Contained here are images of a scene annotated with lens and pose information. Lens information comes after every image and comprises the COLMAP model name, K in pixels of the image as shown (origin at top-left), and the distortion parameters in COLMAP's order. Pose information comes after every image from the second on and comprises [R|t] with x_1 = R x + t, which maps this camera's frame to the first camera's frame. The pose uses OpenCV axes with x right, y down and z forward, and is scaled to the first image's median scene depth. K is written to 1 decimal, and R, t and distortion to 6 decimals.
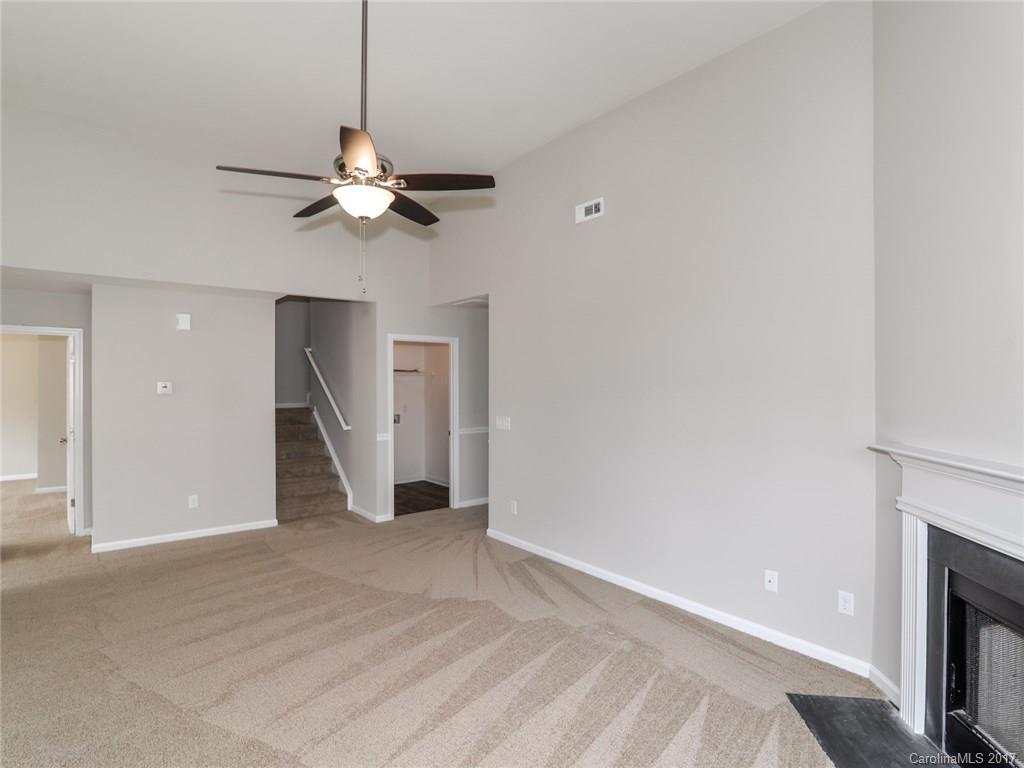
lens RADIAL K [[521.4, 0, 516.5], [0, 521.4, 385.2], [0, 0, 1]] dist [-0.010223, -0.000261]
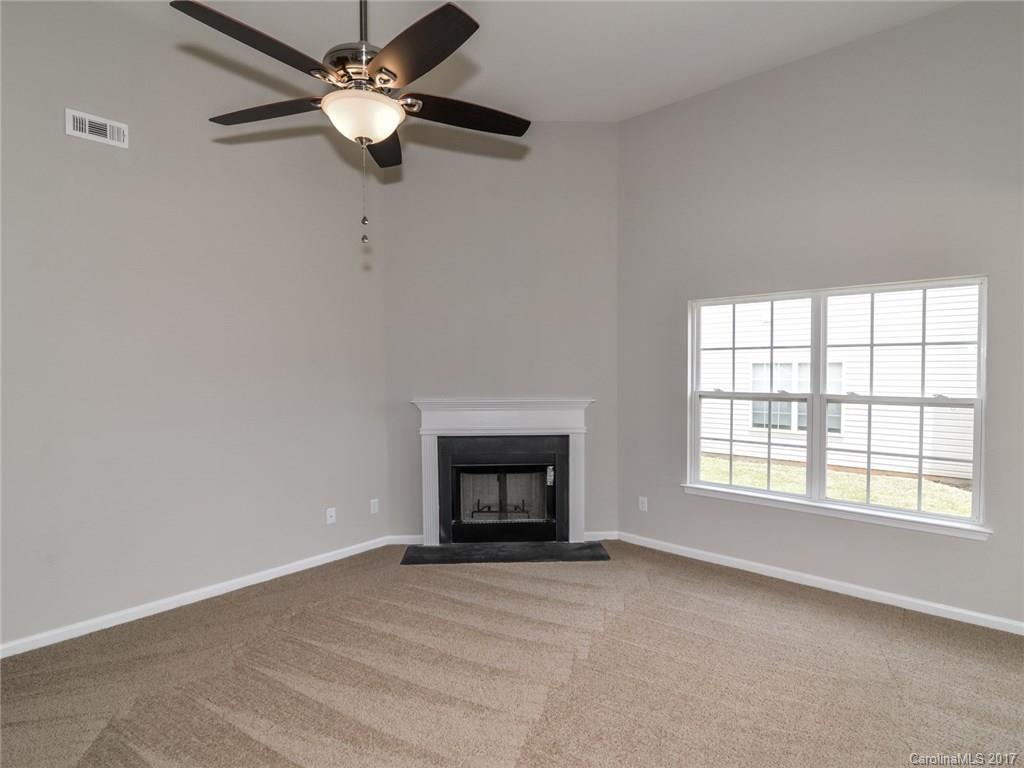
lens RADIAL K [[521.4, 0, 516.5], [0, 521.4, 385.2], [0, 0, 1]] dist [-0.010223, -0.000261]
pose [[-0.120176, -0.038441, 0.992008, -0.710069], [0.010465, 0.999145, 0.039986, -0.003771], [-0.992697, 0.015187, -0.119671, 0.554873]]
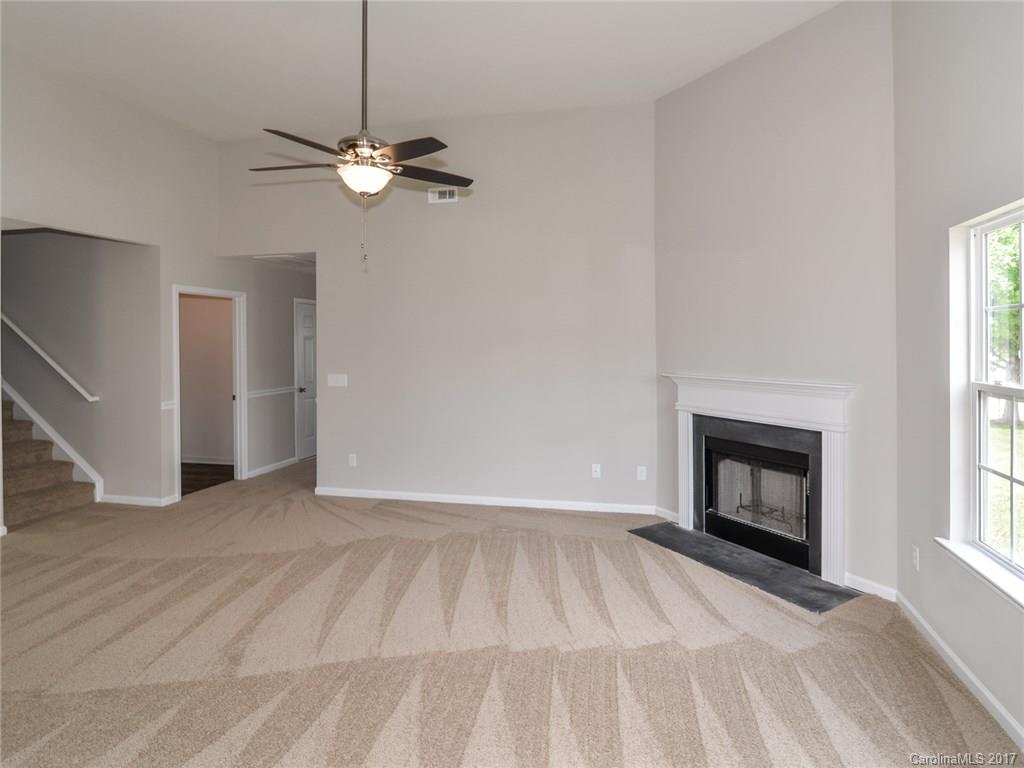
lens RADIAL K [[537.3, 0, 540.1], [0, 537.3, 343.1], [0, 0, 1]] dist [-0.000814, 0.000262]
pose [[0.785974, -0.002955, 0.618252, -0.488381], [0.007324, 0.999963, -0.004533, 0.009763], [-0.618216, 0.008091, 0.785967, -0.104615]]
